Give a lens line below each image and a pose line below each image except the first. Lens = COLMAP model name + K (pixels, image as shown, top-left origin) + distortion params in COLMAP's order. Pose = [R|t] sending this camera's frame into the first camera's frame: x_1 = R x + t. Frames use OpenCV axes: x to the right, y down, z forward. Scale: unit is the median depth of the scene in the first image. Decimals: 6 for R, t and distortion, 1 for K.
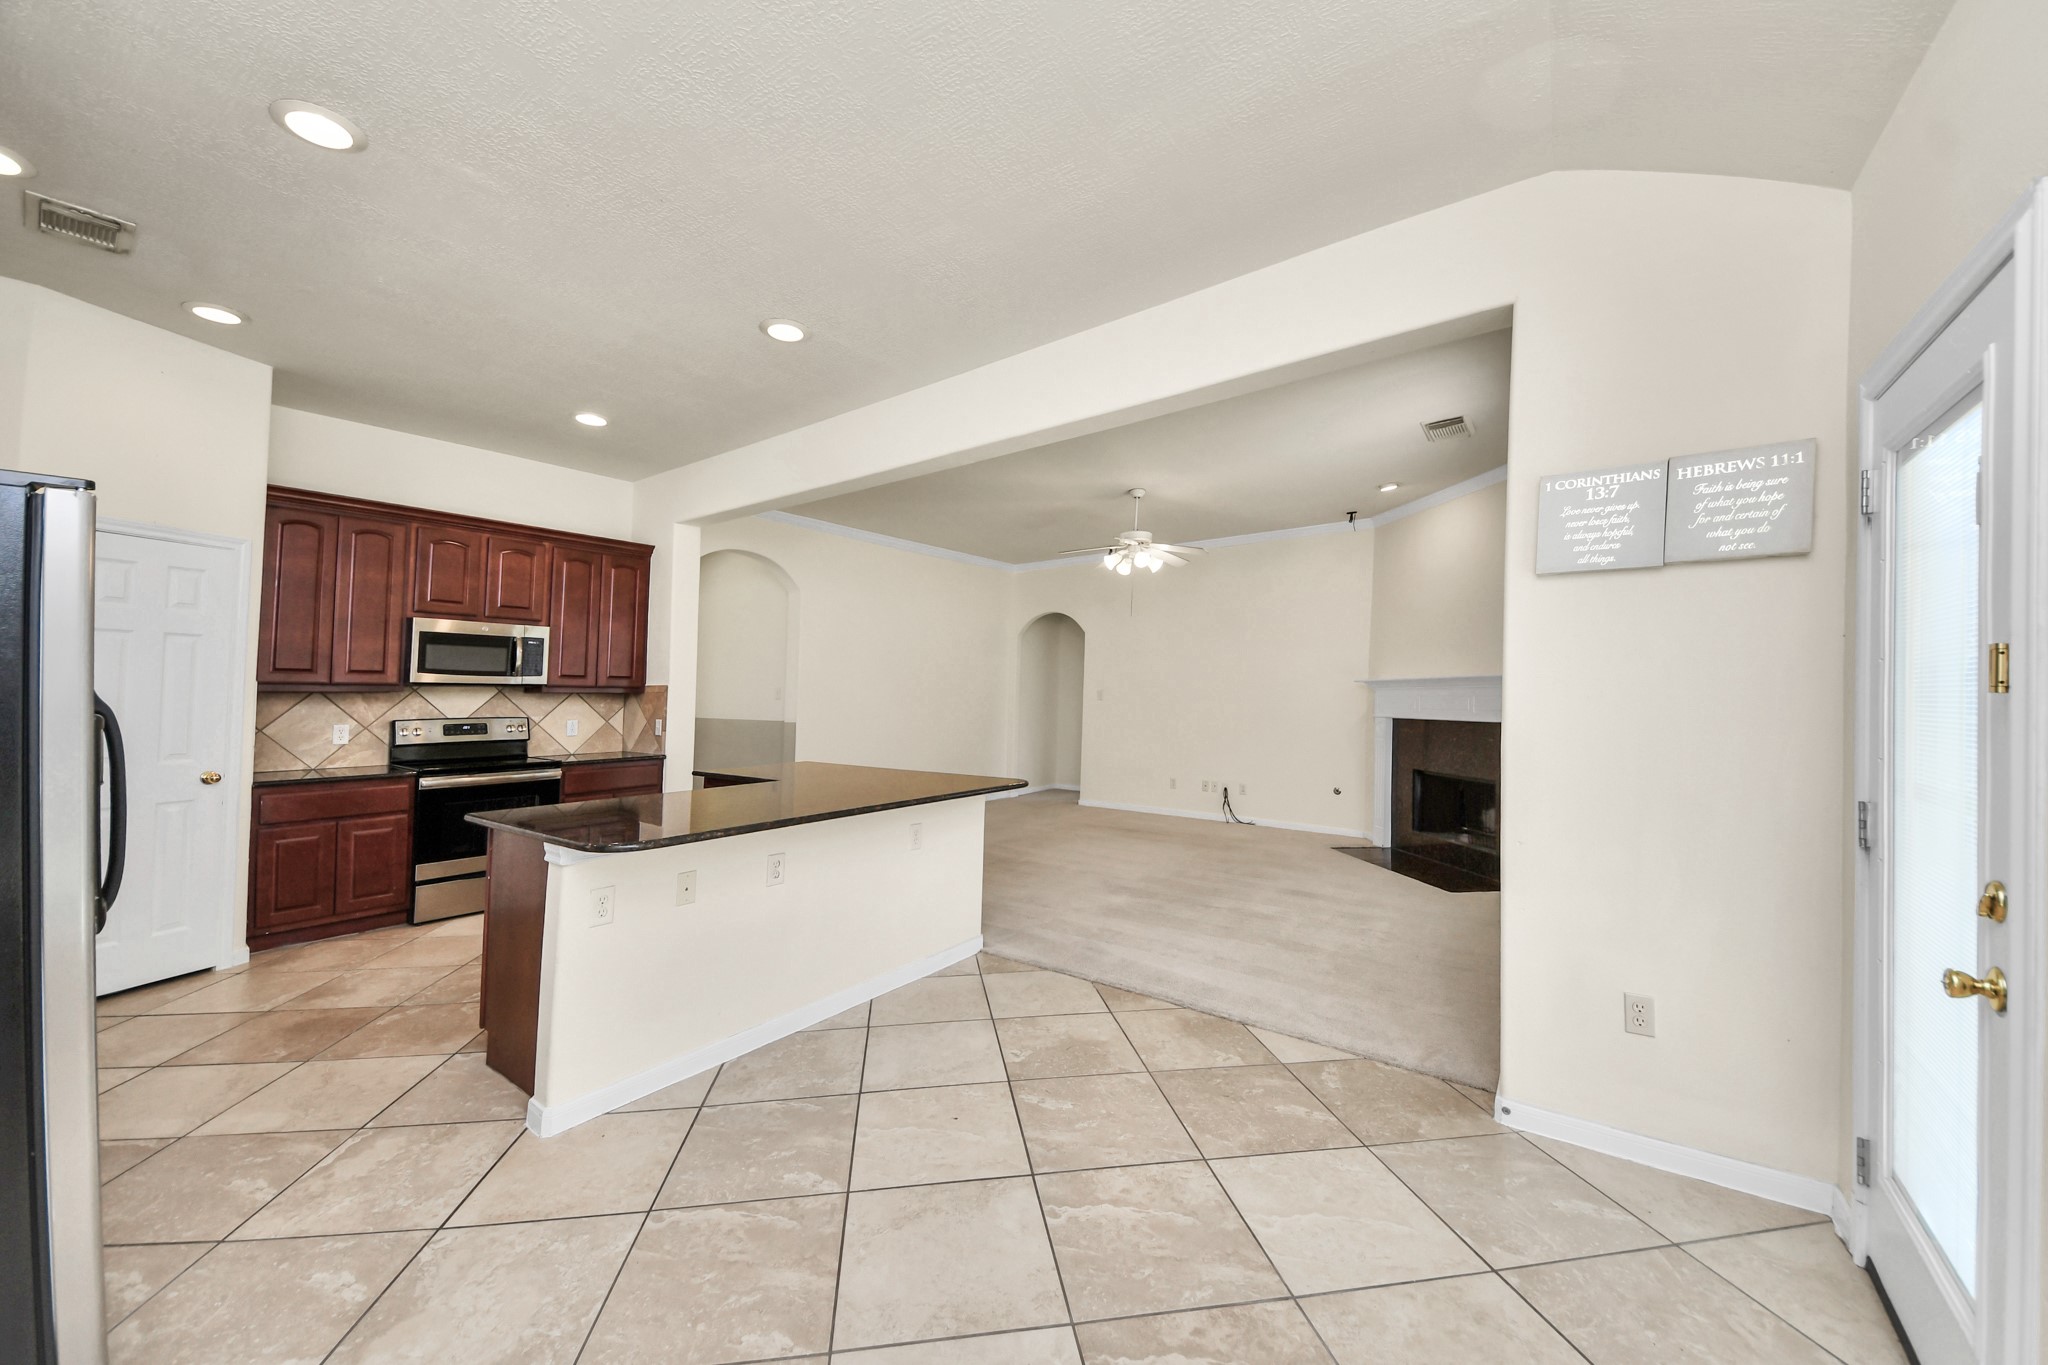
lens RADIAL K [[744.0, 0, 1024.0], [0, 744.0, 682.5], [0, 0, 1]] dist [0.000551, -0.008219]
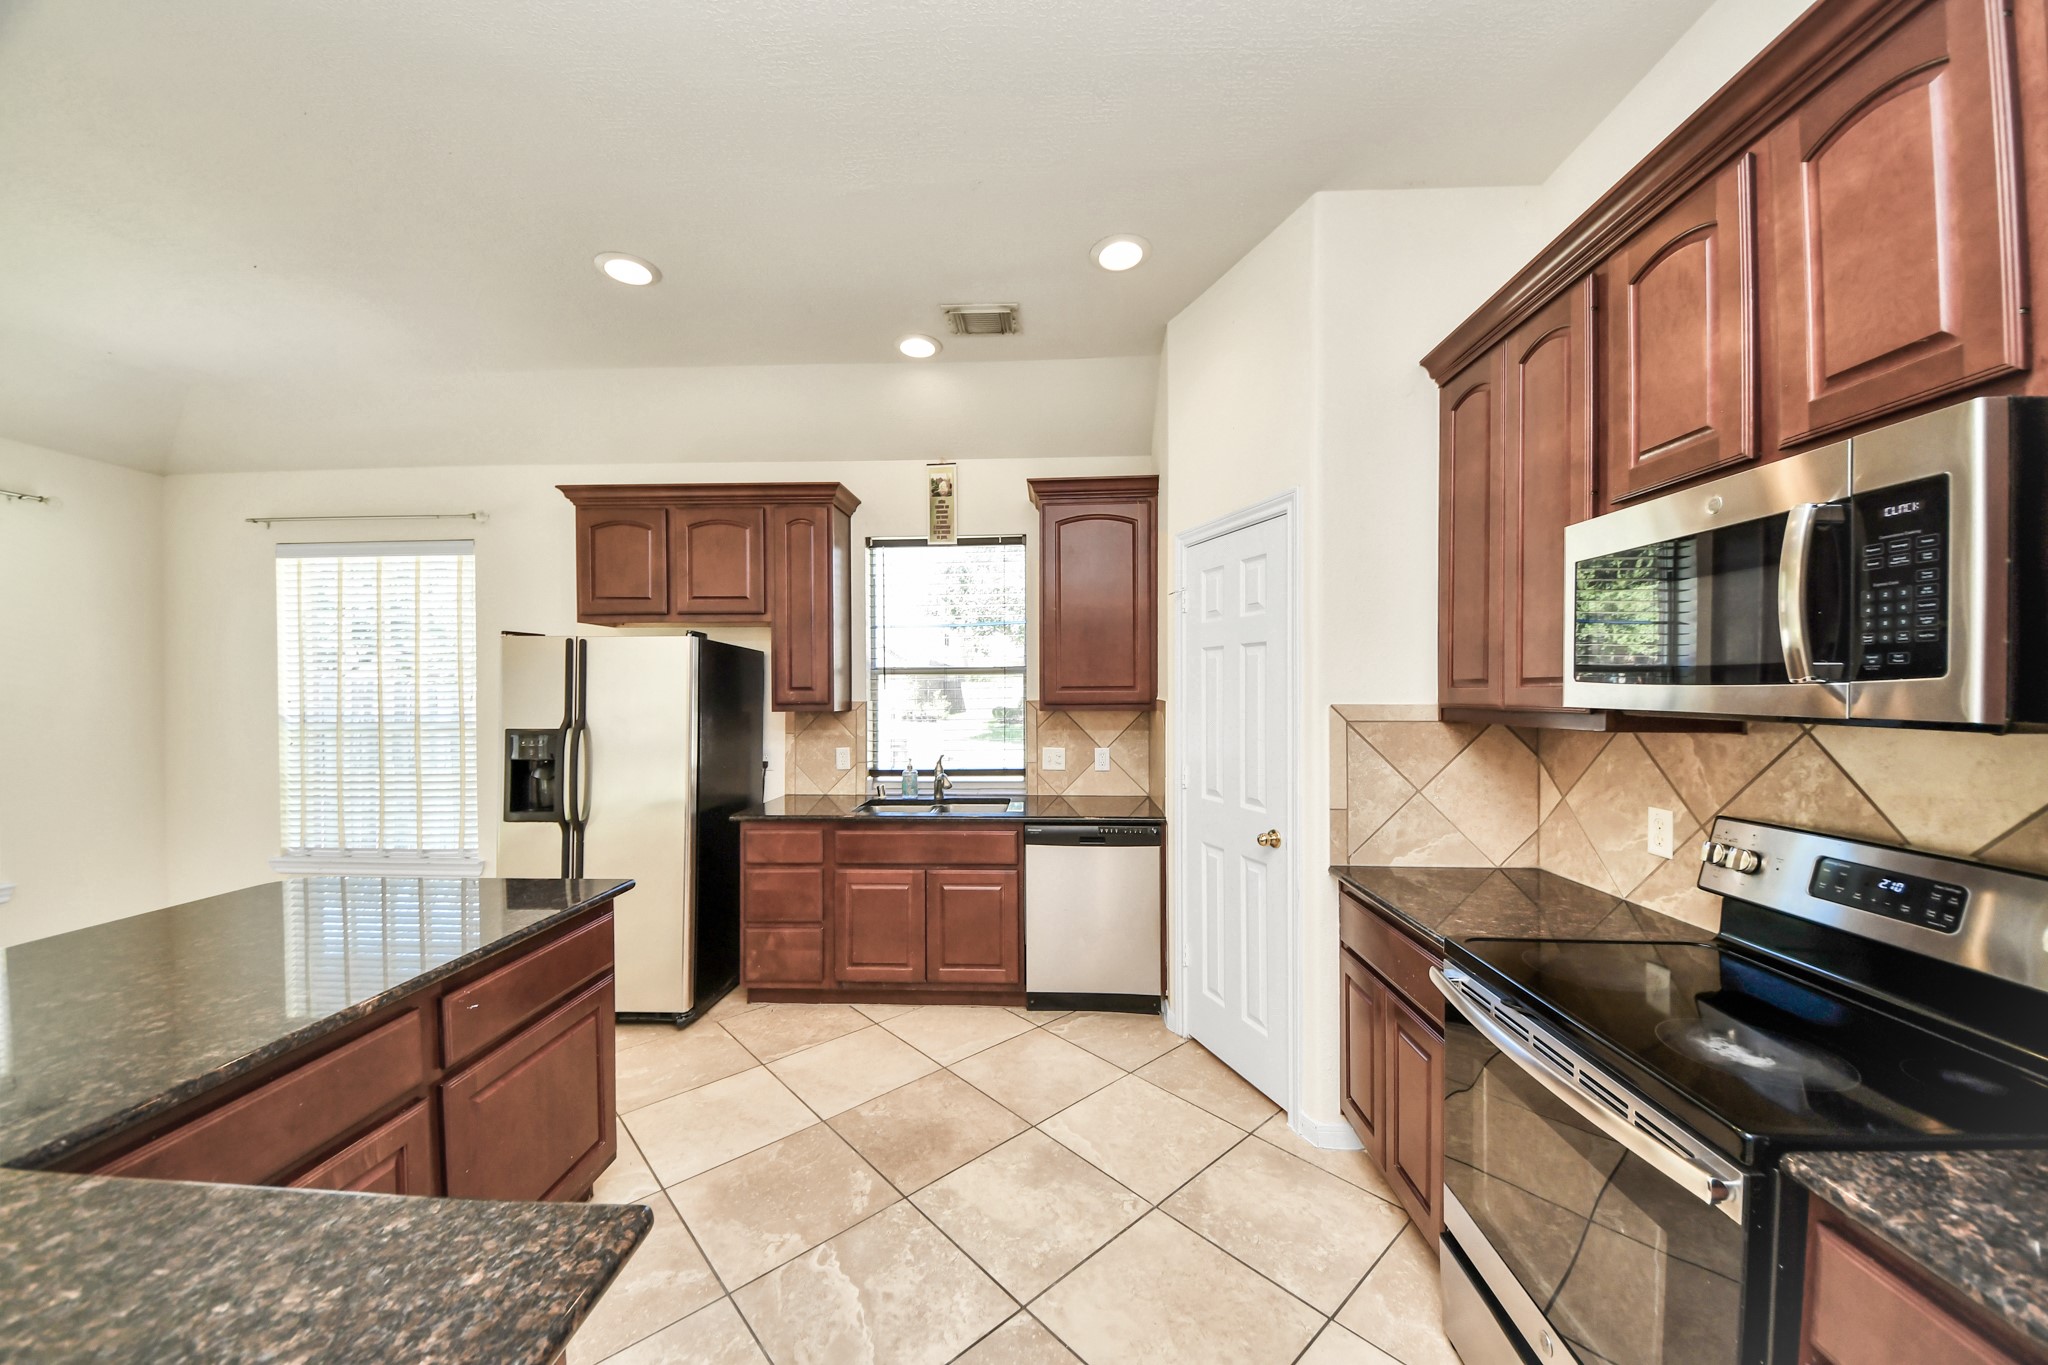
lens RADIAL K [[717.9, 0, 1016.0], [0, 717.9, 700.4], [0, 0, 1]] dist [0.001127, -0.006719]
pose [[-0.828700, 0.005429, -0.559667, -0.407987], [0.007646, 0.999969, -0.001621, -0.005202], [0.559641, -0.005622, -0.828716, 1.133925]]
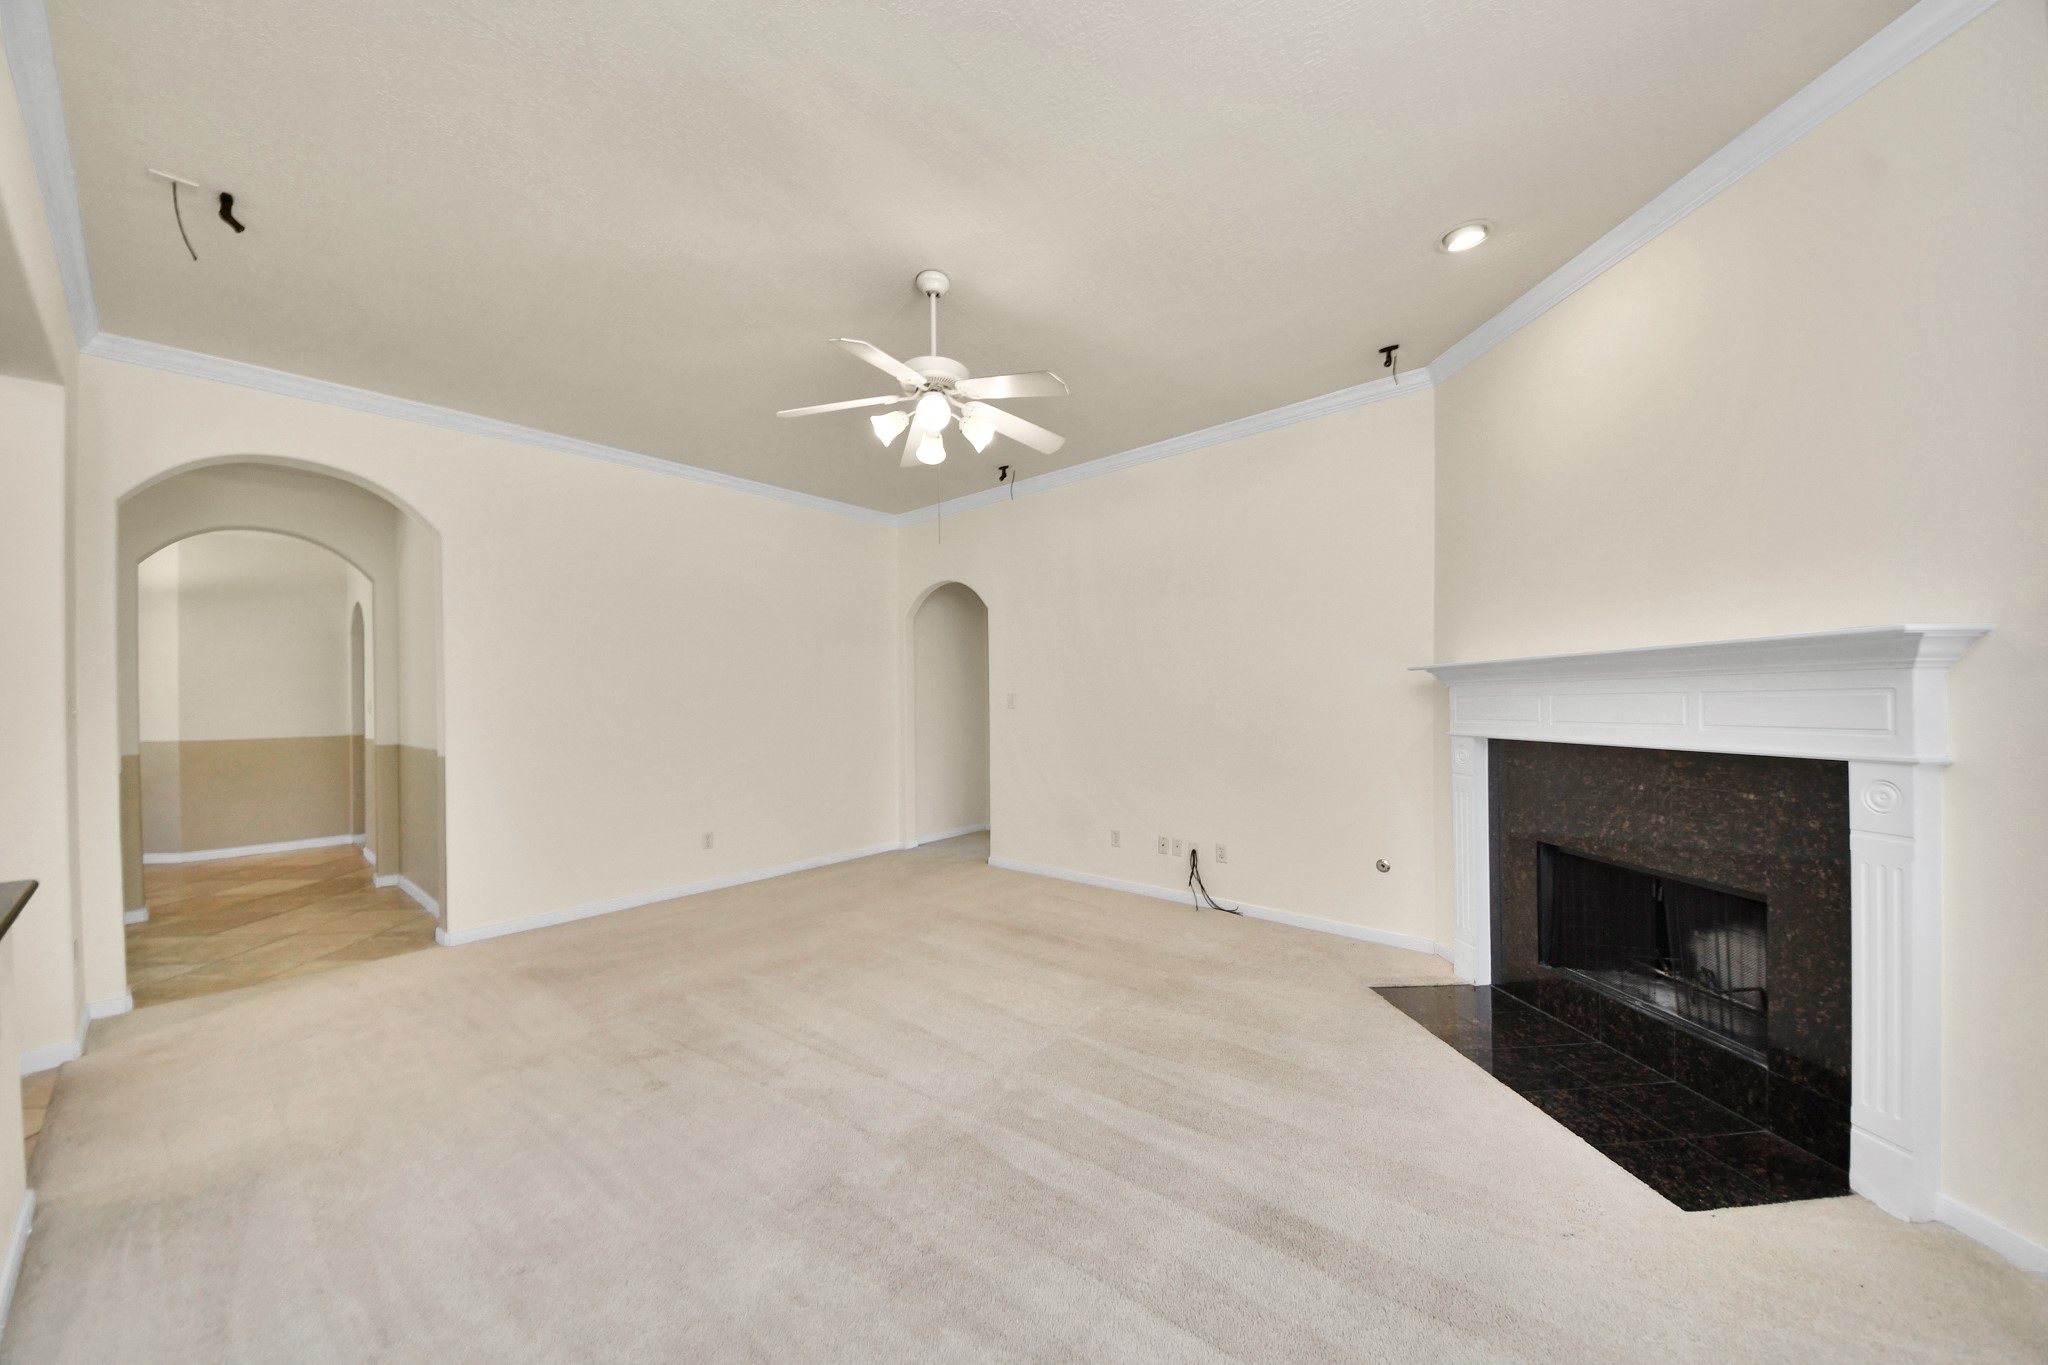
lens RADIAL K [[723.5, 0, 1014.7], [0, 723.5, 695.9], [0, 0, 1]] dist [0.024042, -0.018517]
pose [[0.995369, -0.022517, -0.093452, 0.329023], [0.024132, 0.999578, 0.016188, 0.003396], [0.093048, -0.018369, 0.995492, 0.709658]]
